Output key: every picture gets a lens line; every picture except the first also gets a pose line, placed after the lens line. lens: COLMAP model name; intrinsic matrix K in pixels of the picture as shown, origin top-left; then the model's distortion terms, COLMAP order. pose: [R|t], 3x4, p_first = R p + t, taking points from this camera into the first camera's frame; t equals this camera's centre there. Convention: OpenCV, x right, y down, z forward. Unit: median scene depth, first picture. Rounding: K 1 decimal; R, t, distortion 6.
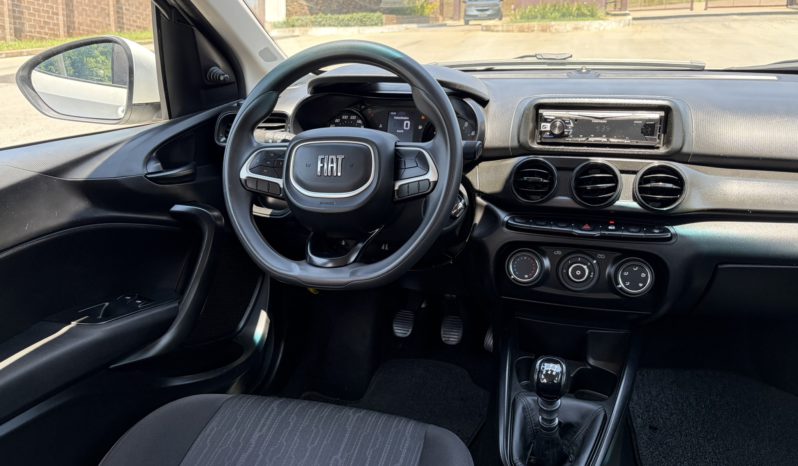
lens RADIAL K [[596.9, 0, 403.5], [0, 596.9, 238.1], [0, 0, 1]] dist [0.008987, -0.001673]
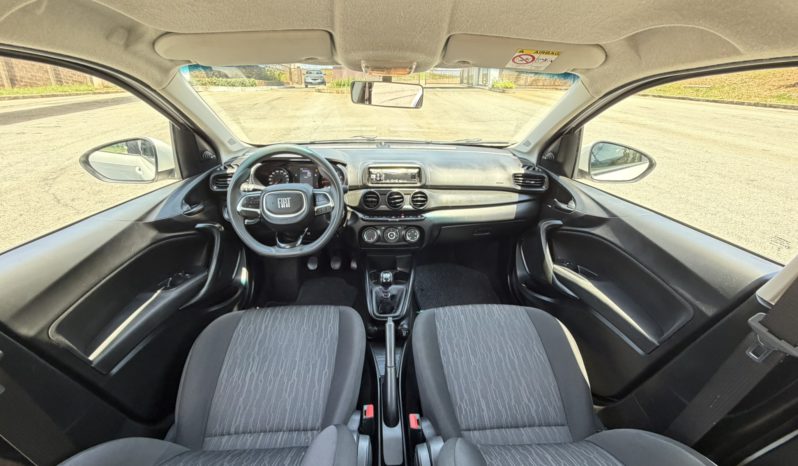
lens RADIAL K [[308.9, 0, 399.0], [0, 308.9, 233.0], [0, 0, 1]] dist [-0.000265, -0.000047]
pose [[0.934553, -0.115156, 0.336675, -0.112799], [0.083786, 0.990796, 0.106316, -0.087840], [-0.345819, -0.071149, 0.935600, -0.218636]]
